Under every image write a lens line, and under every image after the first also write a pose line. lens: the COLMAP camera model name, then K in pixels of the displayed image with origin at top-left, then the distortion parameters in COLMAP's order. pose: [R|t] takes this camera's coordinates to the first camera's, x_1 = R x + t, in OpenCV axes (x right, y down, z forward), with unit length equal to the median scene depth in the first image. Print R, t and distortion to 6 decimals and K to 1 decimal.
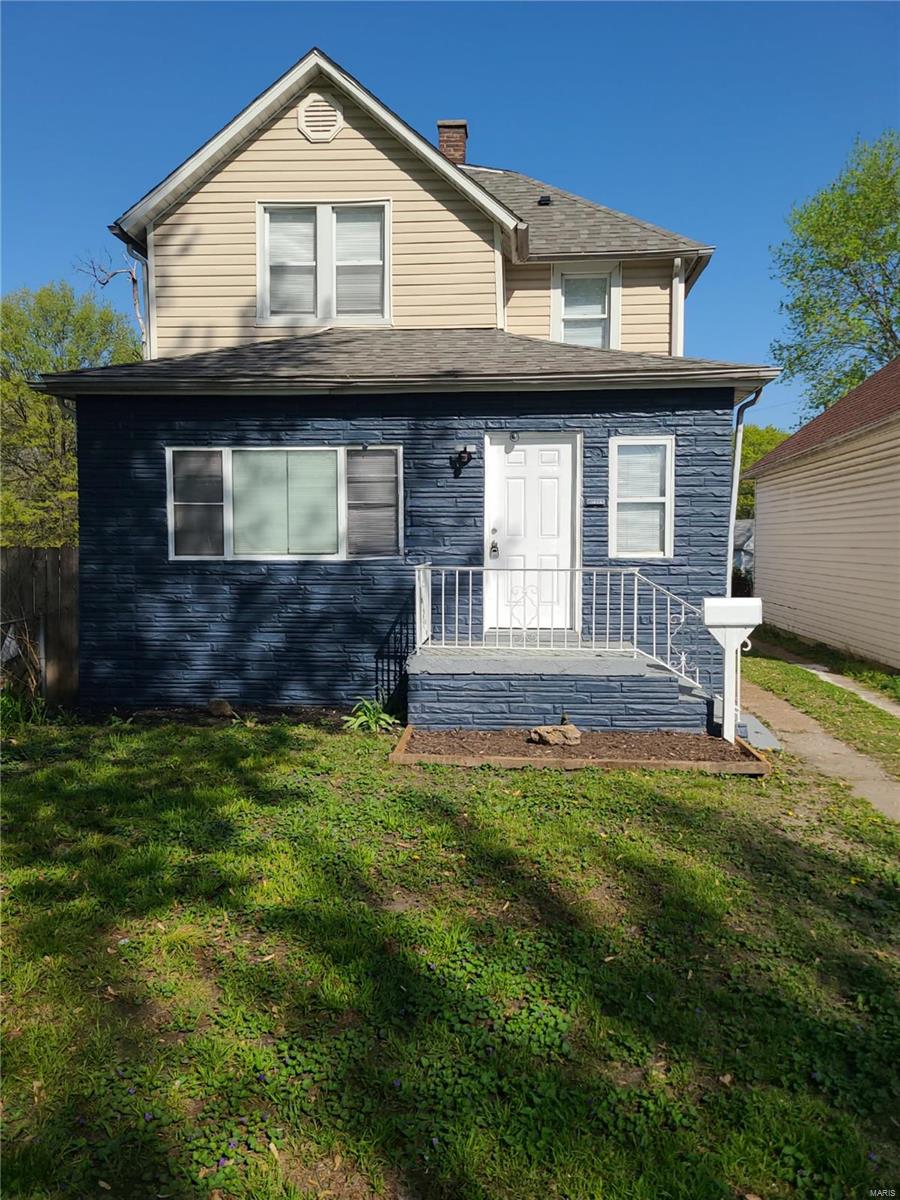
lens RADIAL K [[913.0, 0, 480.6], [0, 913.0, 595.3], [0, 0, 1]] dist [0.035670, 0.001272]
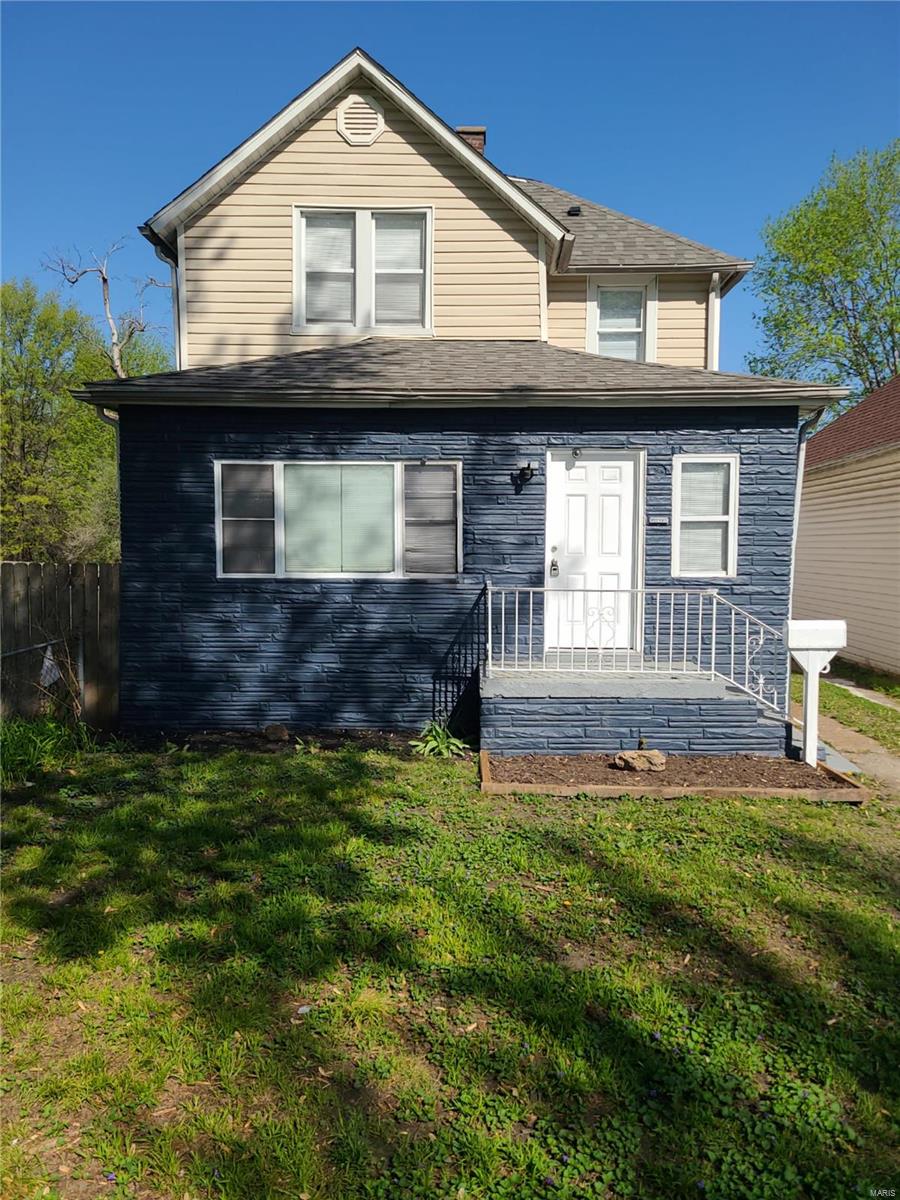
lens RADIAL K [[903.3, 0, 482.6], [0, 903.3, 603.7], [0, 0, 1]] dist [0.038719, 0.000063]
pose [[0.998294, 0.000835, 0.058381, -0.120328], [-0.001159, 0.999984, 0.005530, -0.017282], [-0.058376, -0.005588, 0.998279, 0.036070]]
